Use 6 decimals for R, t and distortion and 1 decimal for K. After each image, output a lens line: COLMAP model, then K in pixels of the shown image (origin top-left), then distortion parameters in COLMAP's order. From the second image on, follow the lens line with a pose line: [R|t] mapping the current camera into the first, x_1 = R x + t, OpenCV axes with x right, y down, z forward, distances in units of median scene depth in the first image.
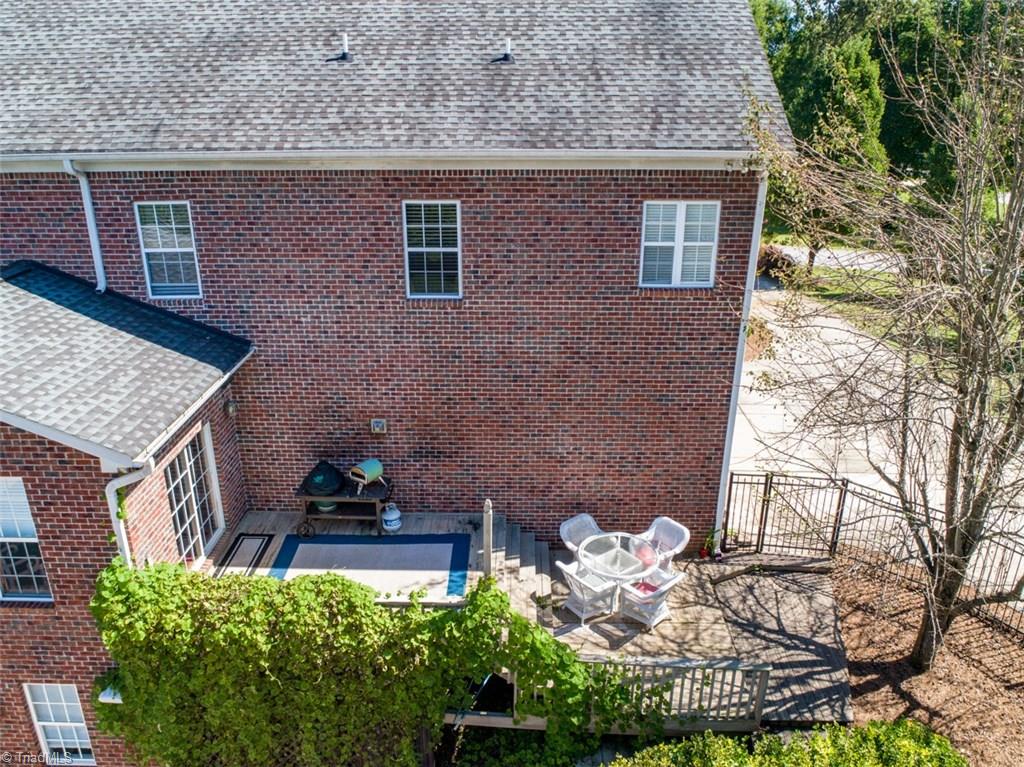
lens RADIAL K [[769.5, 0, 507.2], [0, 769.5, 374.4], [0, 0, 1]] dist [-0.010287, 0.004203]
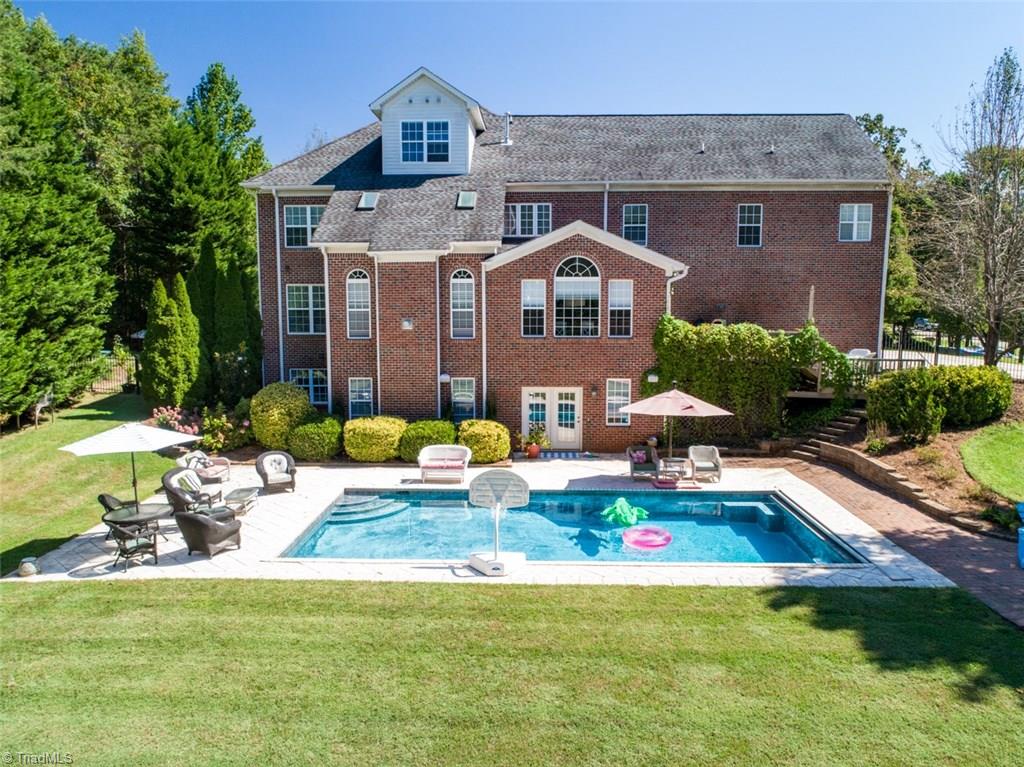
lens RADIAL K [[769.5, 0, 507.2], [0, 769.5, 374.4], [0, 0, 1]] dist [-0.010287, 0.004203]
pose [[0.999947, 0.003853, -0.009552, -0.830294], [-0.006172, 0.966590, -0.256255, 0.902138], [0.008246, 0.256300, 0.966562, -1.174336]]
